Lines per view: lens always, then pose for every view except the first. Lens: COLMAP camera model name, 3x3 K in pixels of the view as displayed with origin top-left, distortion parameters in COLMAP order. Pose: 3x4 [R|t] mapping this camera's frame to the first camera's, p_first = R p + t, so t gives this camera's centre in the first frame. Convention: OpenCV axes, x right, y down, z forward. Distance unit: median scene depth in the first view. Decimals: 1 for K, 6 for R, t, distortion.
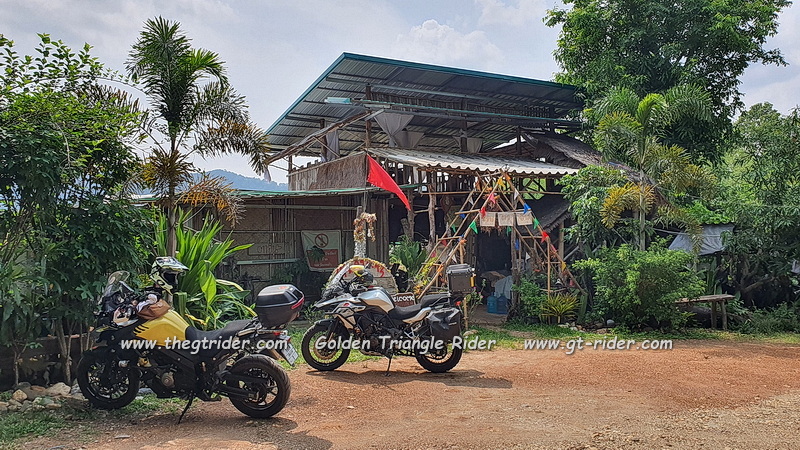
lens RADIAL K [[613.1, 0, 400.0], [0, 613.1, 225.0], [0, 0, 1]] dist [0.000500, 0.000044]
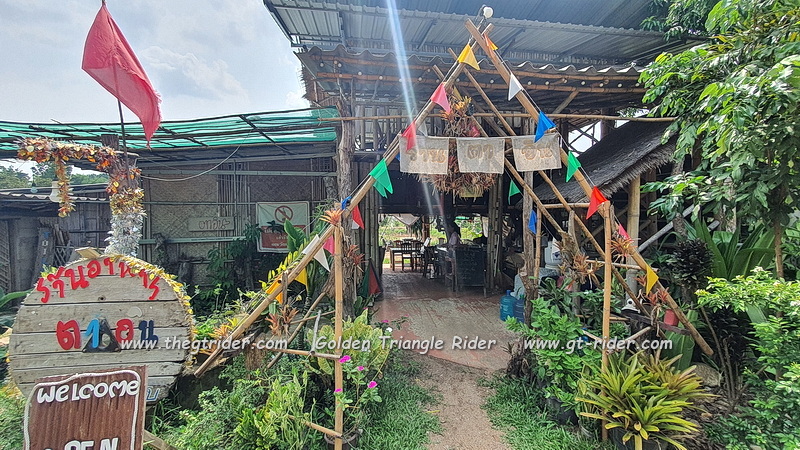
lens RADIAL K [[317.1, 0, 400.0], [0, 317.1, 225.0], [0, 0, 1]] dist [-0.000010, -0.000016]
pose [[0.951148, 0.010257, -0.308566, 0.171077], [0.006988, 0.998477, 0.054731, 0.020409], [0.308657, -0.054214, 0.949627, 0.739296]]
